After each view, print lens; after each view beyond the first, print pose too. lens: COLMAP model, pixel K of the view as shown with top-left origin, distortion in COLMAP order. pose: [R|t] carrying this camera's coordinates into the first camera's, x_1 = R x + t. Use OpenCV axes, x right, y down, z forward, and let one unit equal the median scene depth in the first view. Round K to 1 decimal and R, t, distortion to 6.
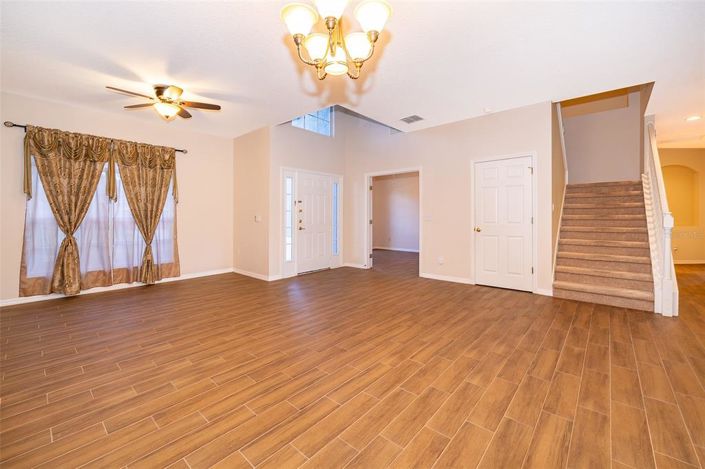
lens RADIAL K [[277.2, 0, 334.6], [0, 277.2, 214.2], [0, 0, 1]] dist [-0.008087, -0.000321]
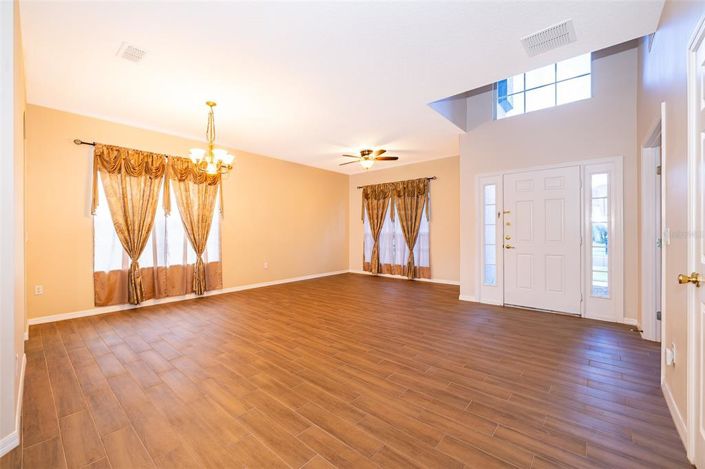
lens RADIAL K [[286.0, 0, 353.4], [0, 286.0, 233.9], [0, 0, 1]] dist [0.000587, 0.000820]
pose [[0.078469, 0.012920, -0.996833, 0.940158], [0.013532, 0.999810, 0.014024, -0.004147], [0.996825, -0.014590, 0.078280, 0.737344]]
